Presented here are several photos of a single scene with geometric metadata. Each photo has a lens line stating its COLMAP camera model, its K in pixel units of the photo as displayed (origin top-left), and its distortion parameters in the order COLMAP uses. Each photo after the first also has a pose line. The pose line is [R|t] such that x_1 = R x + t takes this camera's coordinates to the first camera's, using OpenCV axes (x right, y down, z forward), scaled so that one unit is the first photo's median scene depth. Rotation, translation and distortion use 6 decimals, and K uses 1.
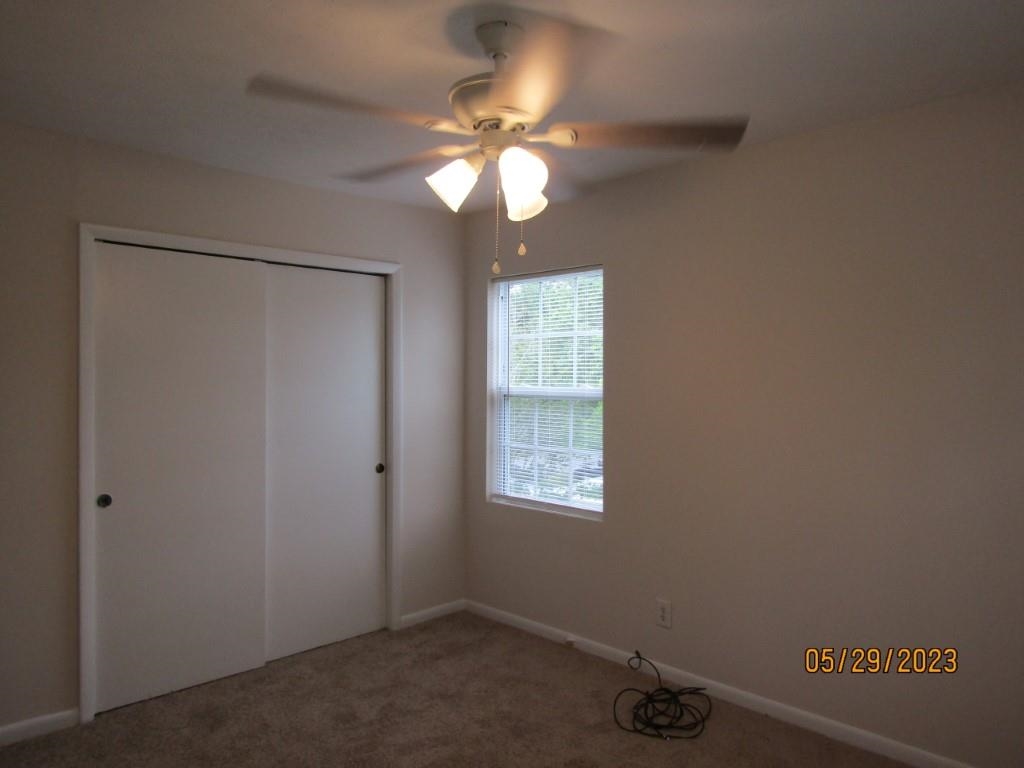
lens RADIAL K [[725.0, 0, 516.4], [0, 725.0, 388.4], [0, 0, 1]] dist [-0.007672, -0.001561]
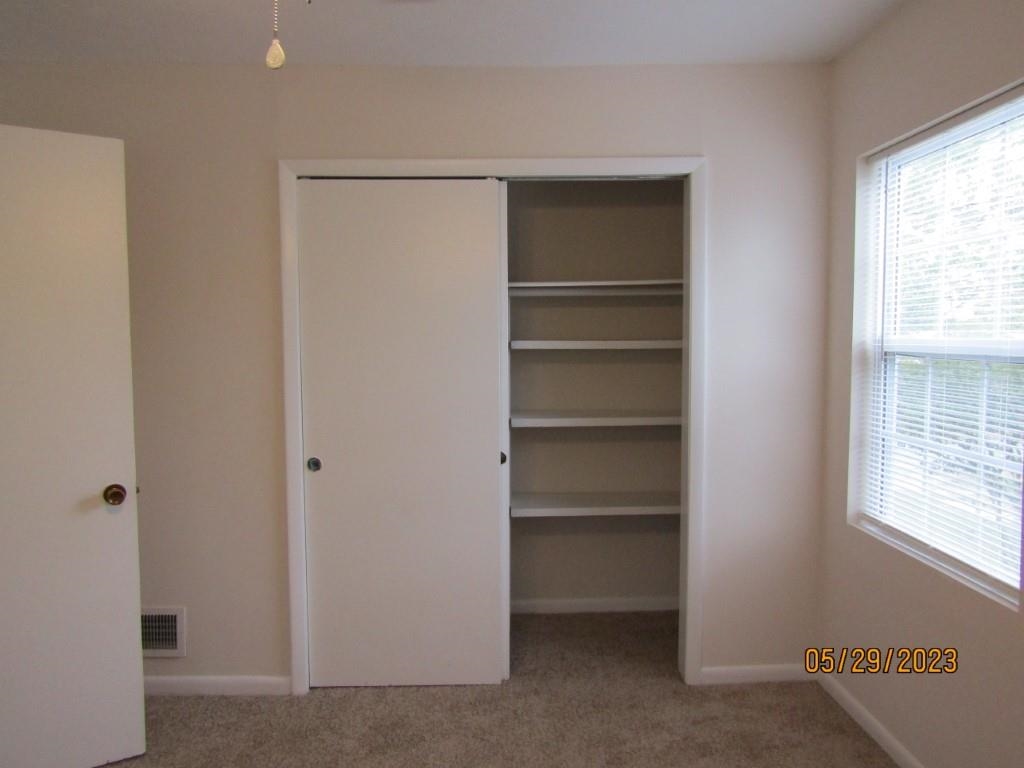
lens RADIAL K [[726.5, 0, 516.5], [0, 726.5, 385.4], [0, 0, 1]] dist [-0.011465, 0.004277]
pose [[0.726893, 0.038503, -0.685671, 0.193550], [0.000672, 0.998387, 0.056776, 0.002644], [0.686751, -0.041731, 0.725694, 0.403962]]
